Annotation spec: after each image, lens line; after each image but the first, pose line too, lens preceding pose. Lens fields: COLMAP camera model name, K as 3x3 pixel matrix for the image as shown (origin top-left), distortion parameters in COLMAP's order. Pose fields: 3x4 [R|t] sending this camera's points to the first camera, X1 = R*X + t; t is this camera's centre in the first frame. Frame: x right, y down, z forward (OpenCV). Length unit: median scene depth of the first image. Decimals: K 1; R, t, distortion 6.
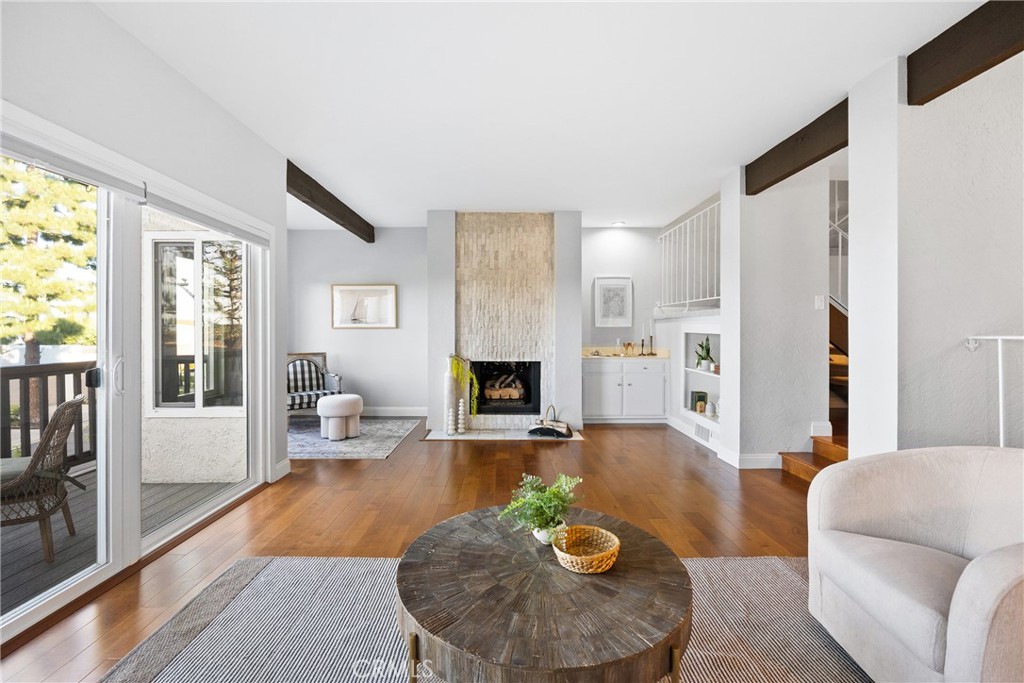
lens RADIAL K [[451.9, 0, 512.0], [0, 451.9, 341.5], [0, 0, 1]] dist [-0.000147, -0.000049]
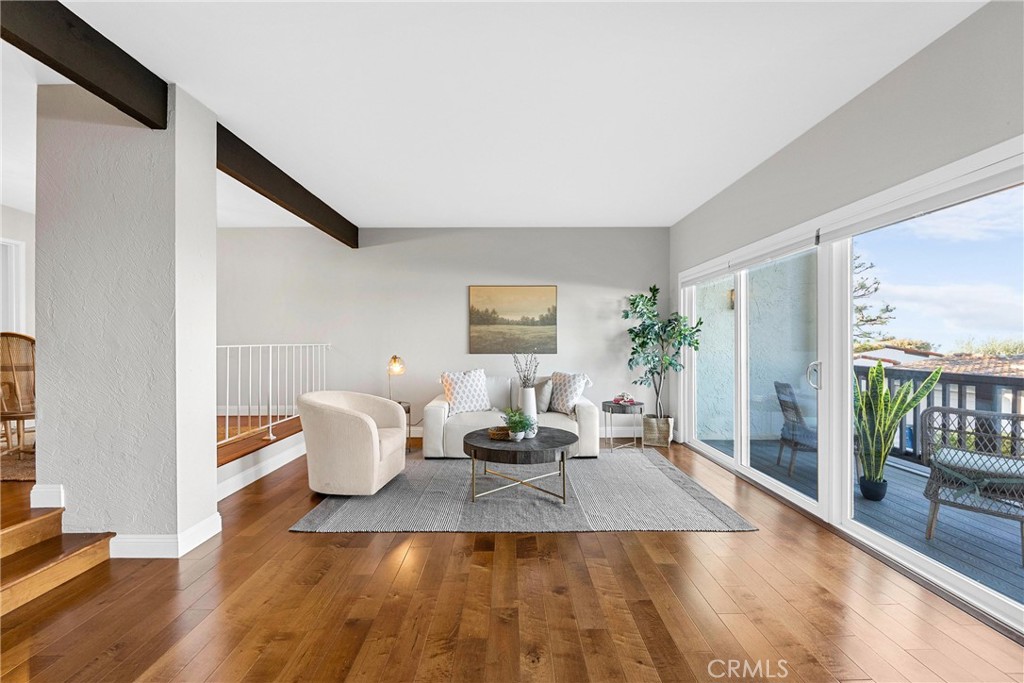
lens RADIAL K [[433.8, 0, 512.0], [0, 433.8, 341.5], [0, 0, 1]] dist [-0.000641, -0.000207]
pose [[-0.999850, -0.001938, 0.017216, 0.037311], [-0.001558, 0.999756, 0.022046, -0.041388], [-0.017255, 0.022015, -0.999609, 1.748187]]
